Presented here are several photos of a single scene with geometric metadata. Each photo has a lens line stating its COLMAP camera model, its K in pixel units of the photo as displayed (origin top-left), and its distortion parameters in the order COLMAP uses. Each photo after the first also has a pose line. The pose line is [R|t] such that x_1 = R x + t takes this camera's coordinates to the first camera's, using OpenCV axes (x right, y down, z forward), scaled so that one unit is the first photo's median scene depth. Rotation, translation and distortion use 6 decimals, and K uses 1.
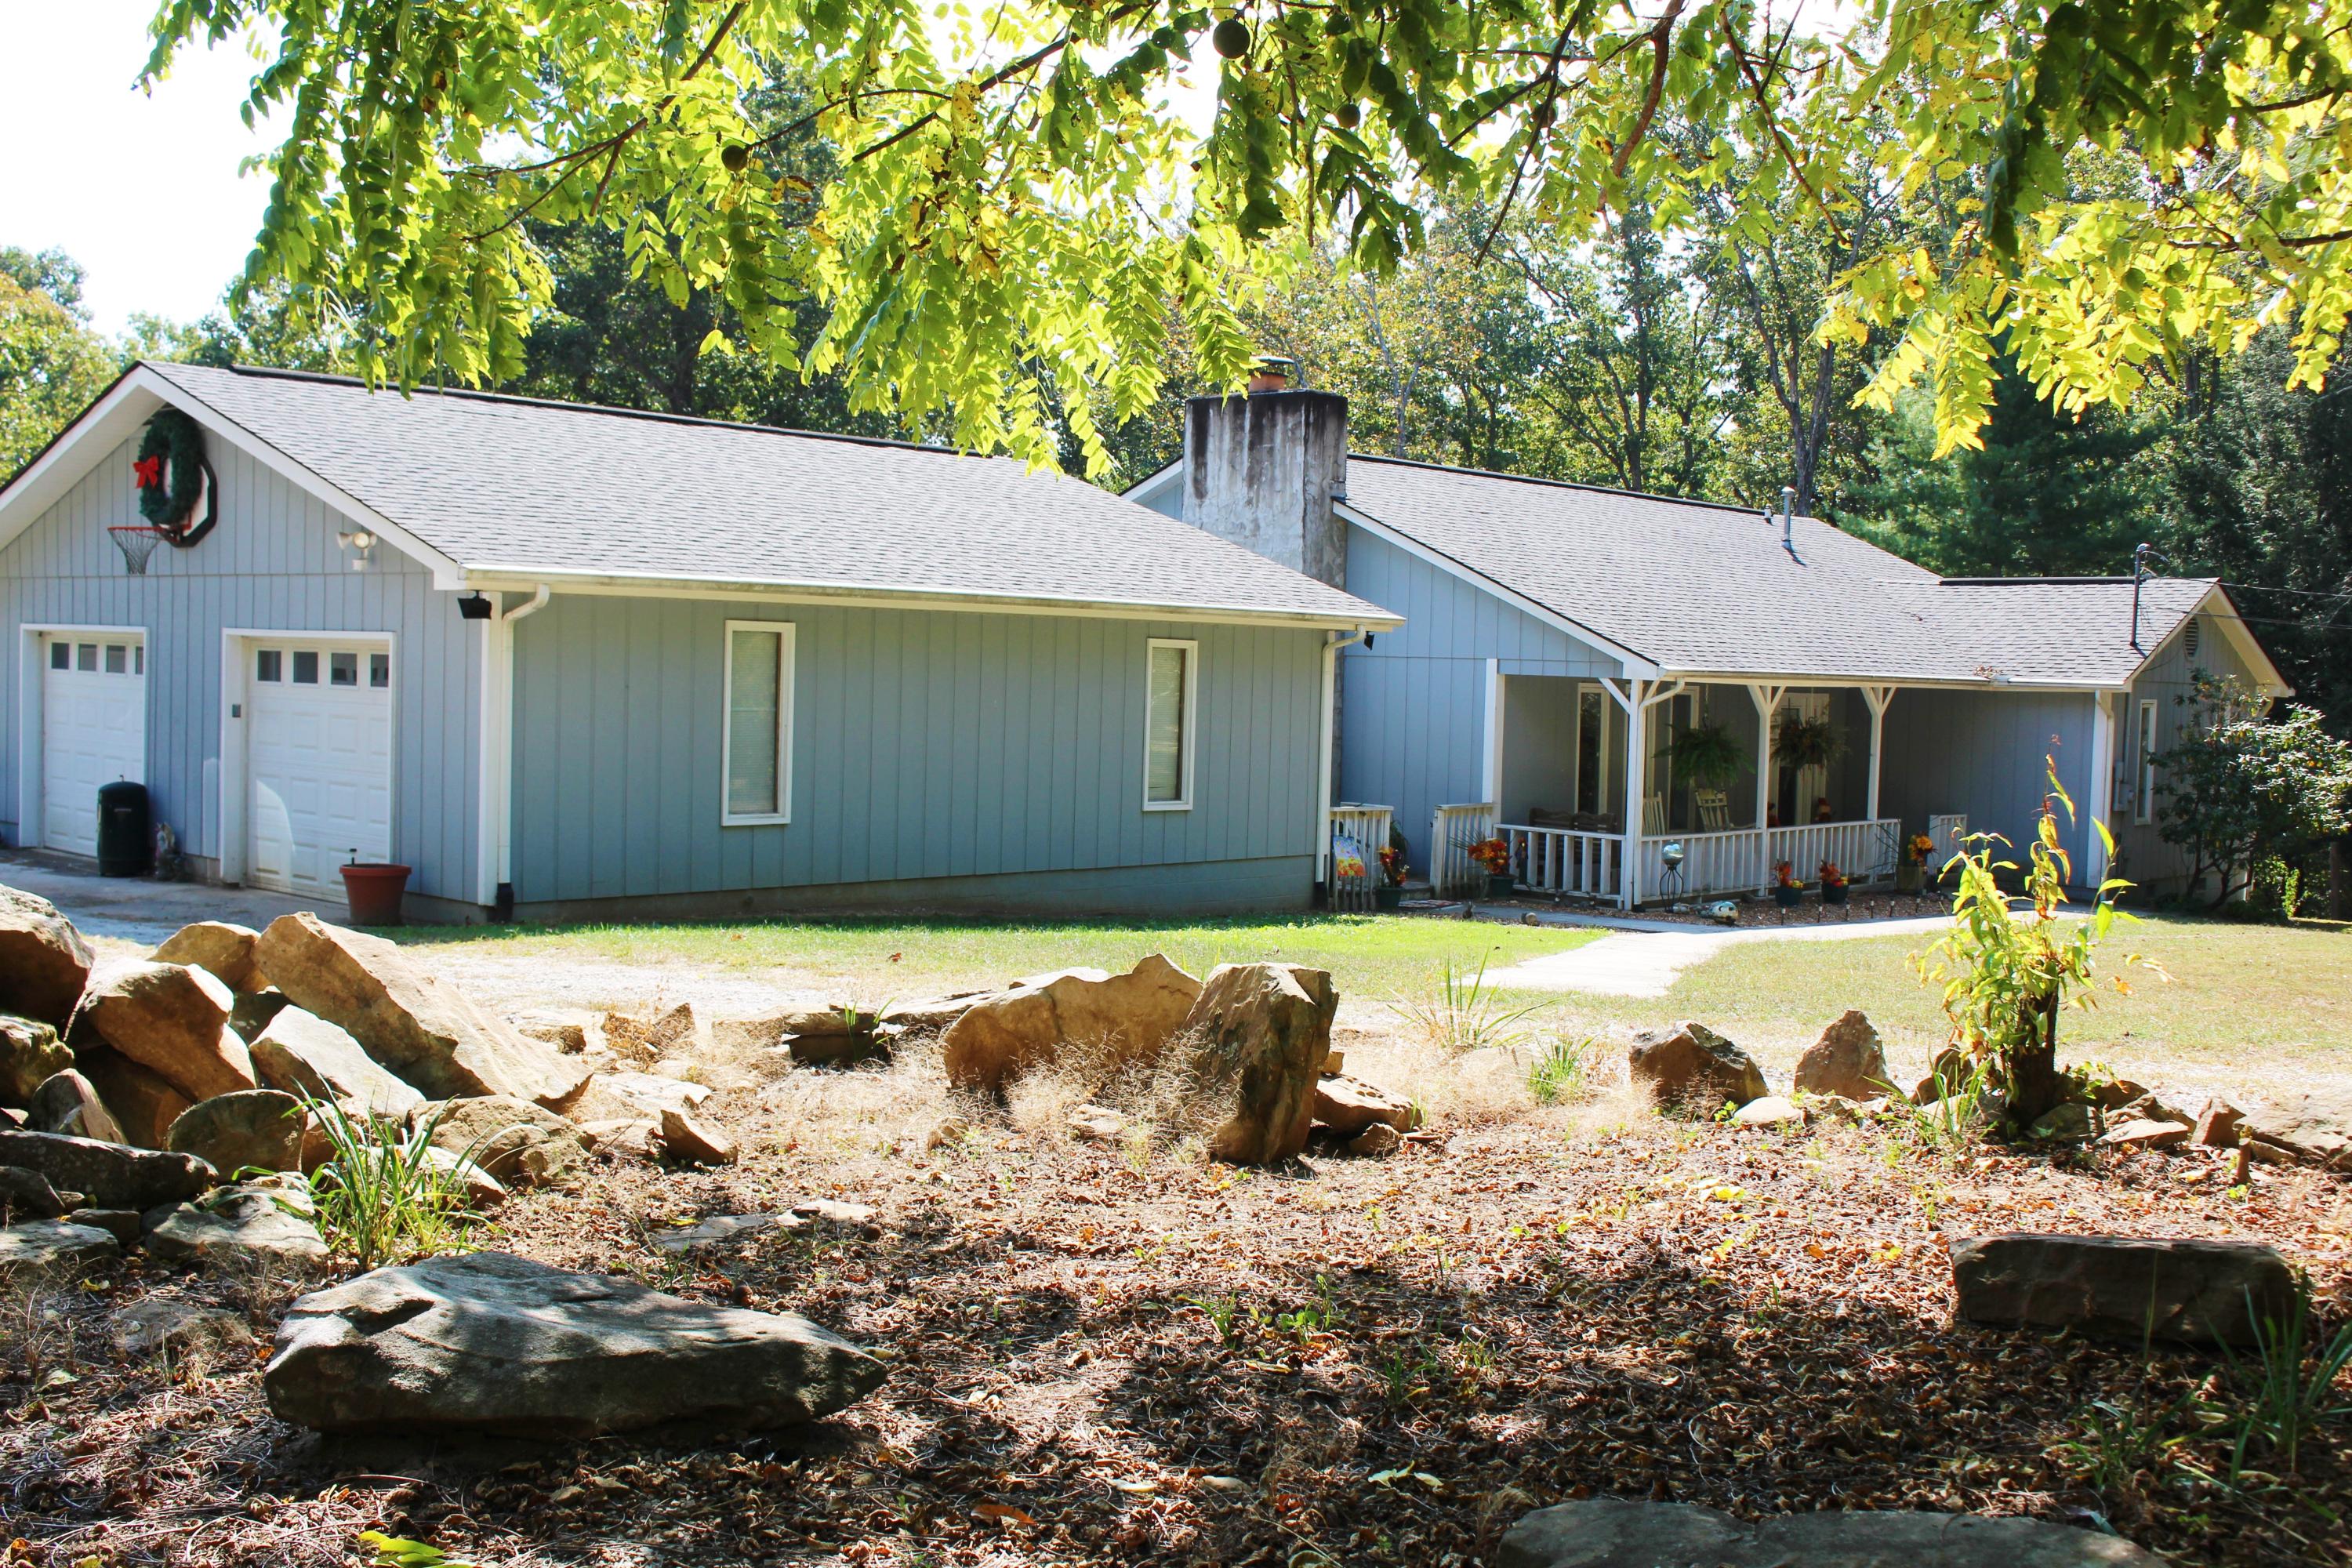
lens RADIAL K [[2636.9, 0, 1176.0], [0, 2636.9, 784.0], [0, 0, 1]] dist [-0.078334, -0.000913]
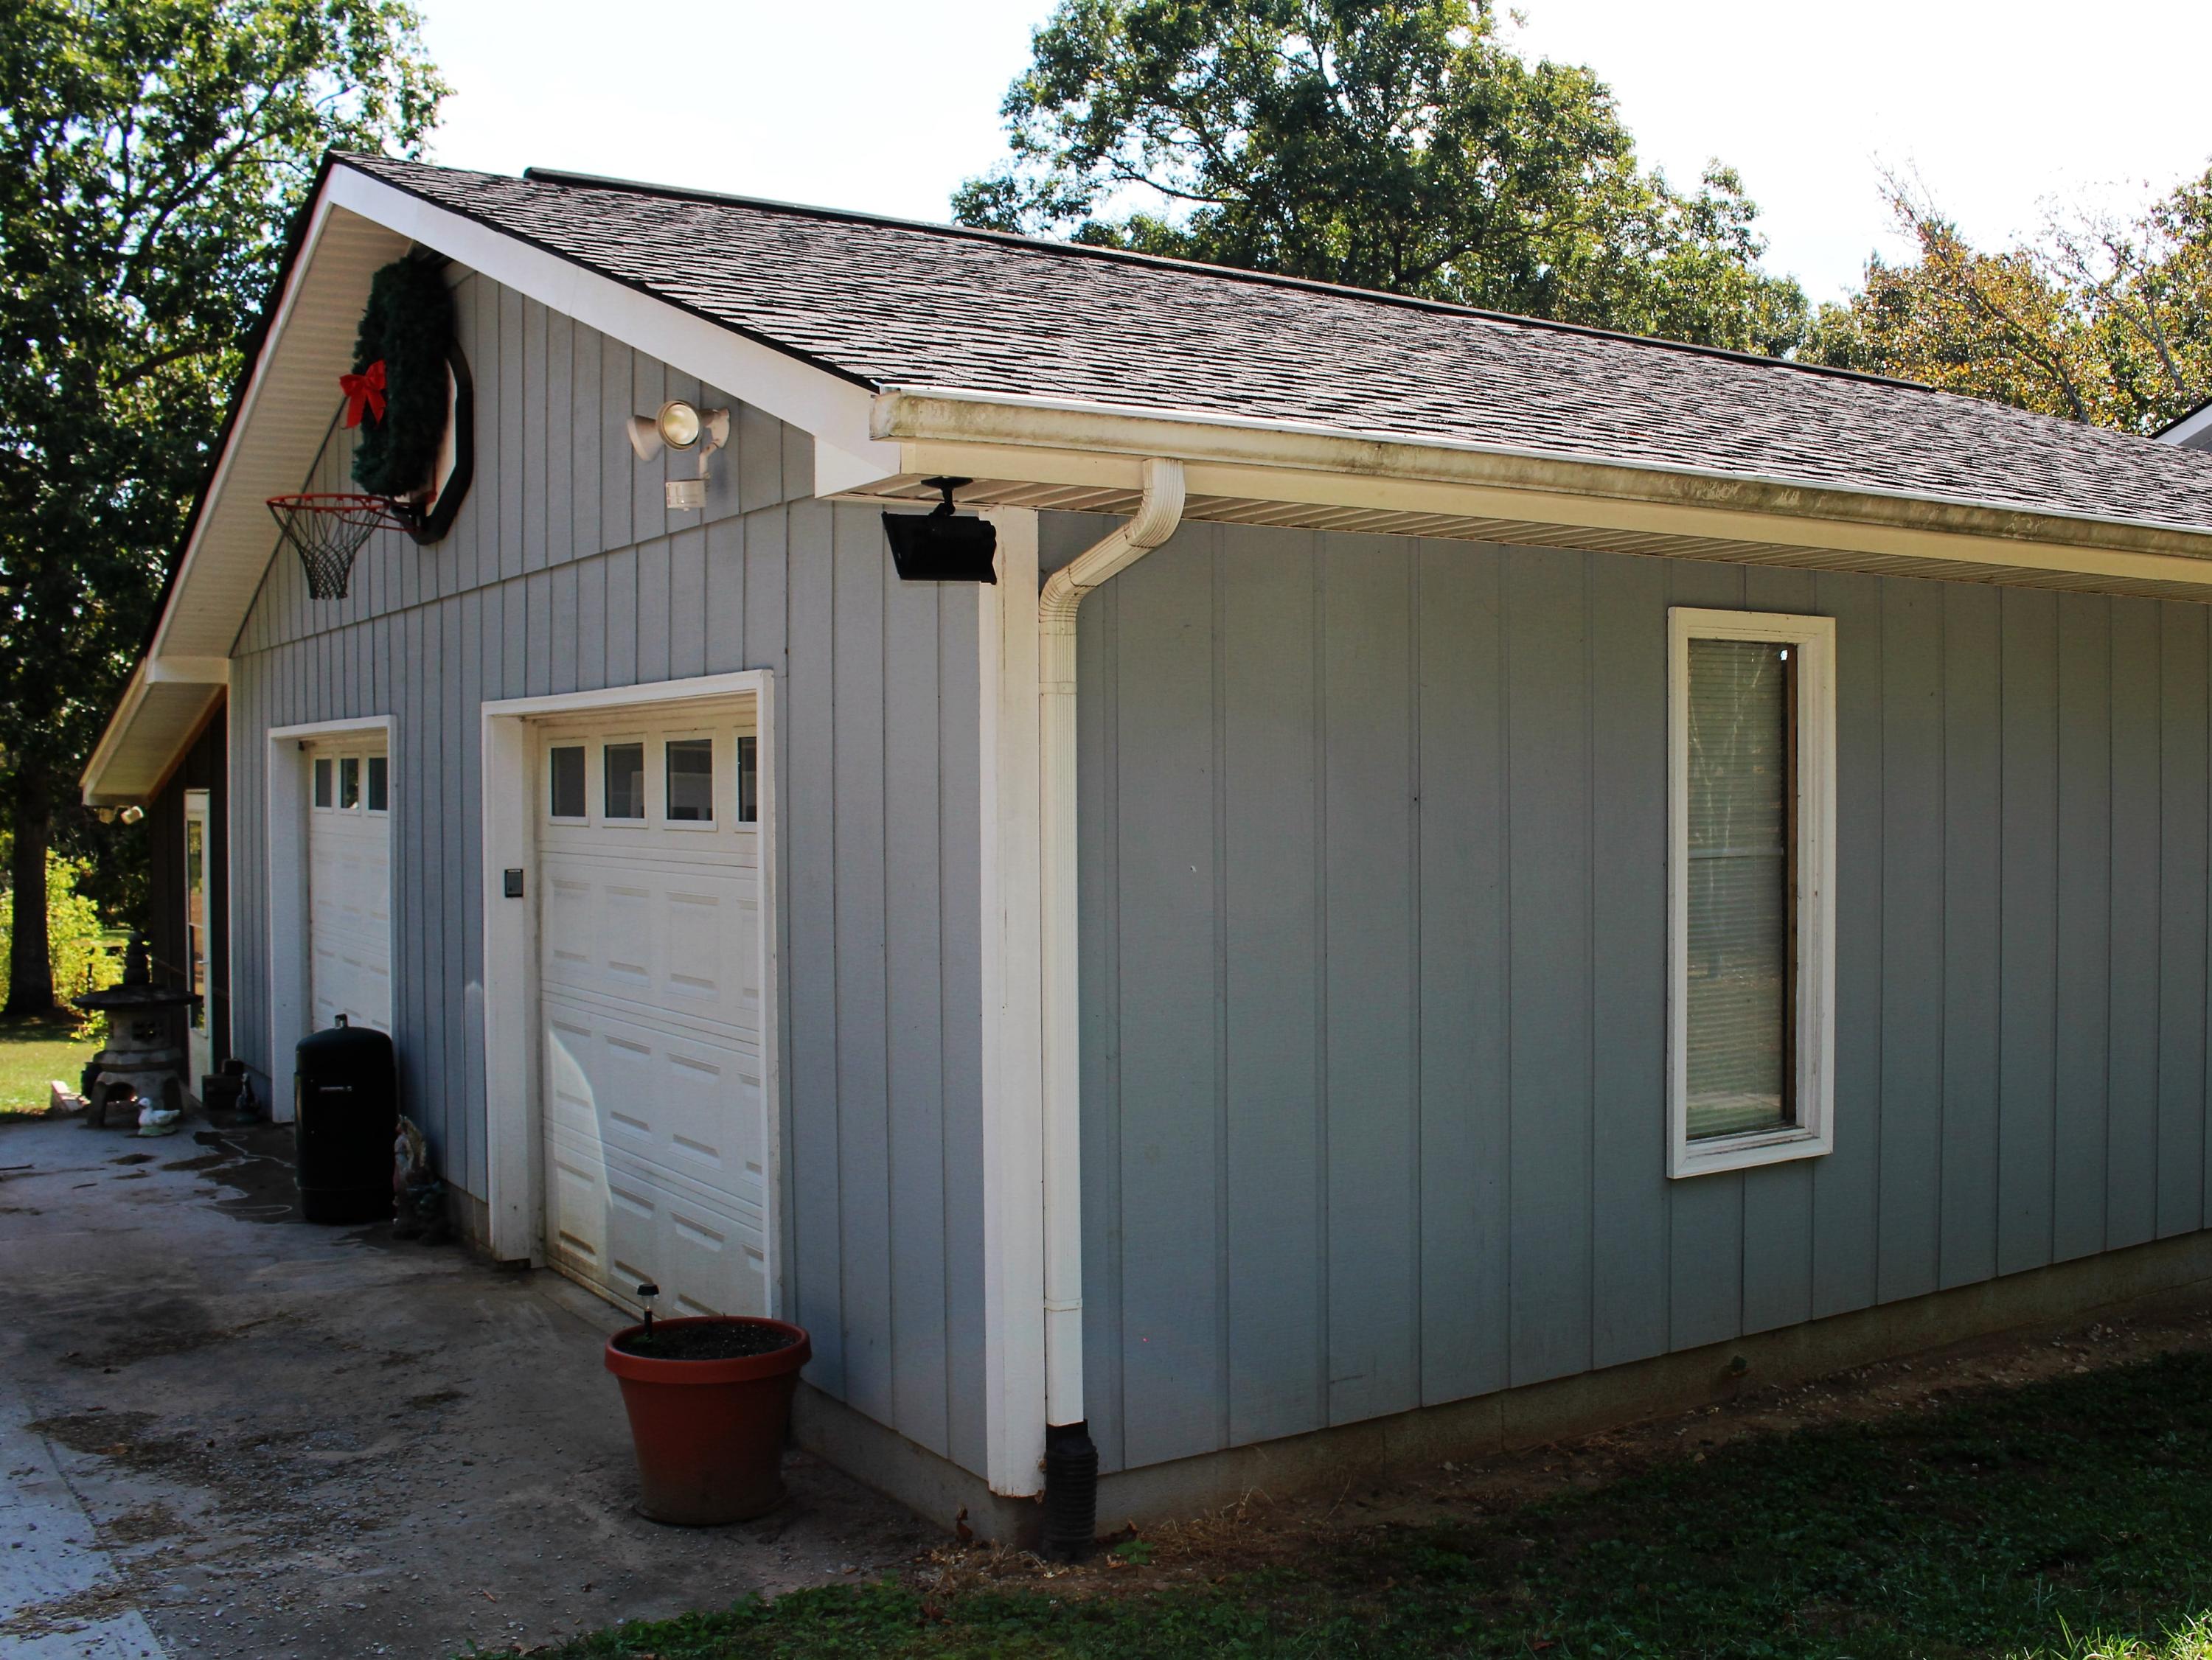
lens RADIAL K [[2190.5, 0, 1106.0], [0, 2190.5, 830.0], [0, 0, 1]] dist [-0.000949, -0.000023]
pose [[0.962657, -0.028696, -0.269197, -0.160815], [0.020746, 0.999262, -0.032332, -0.023154], [0.269926, 0.025539, 0.962542, 0.672376]]
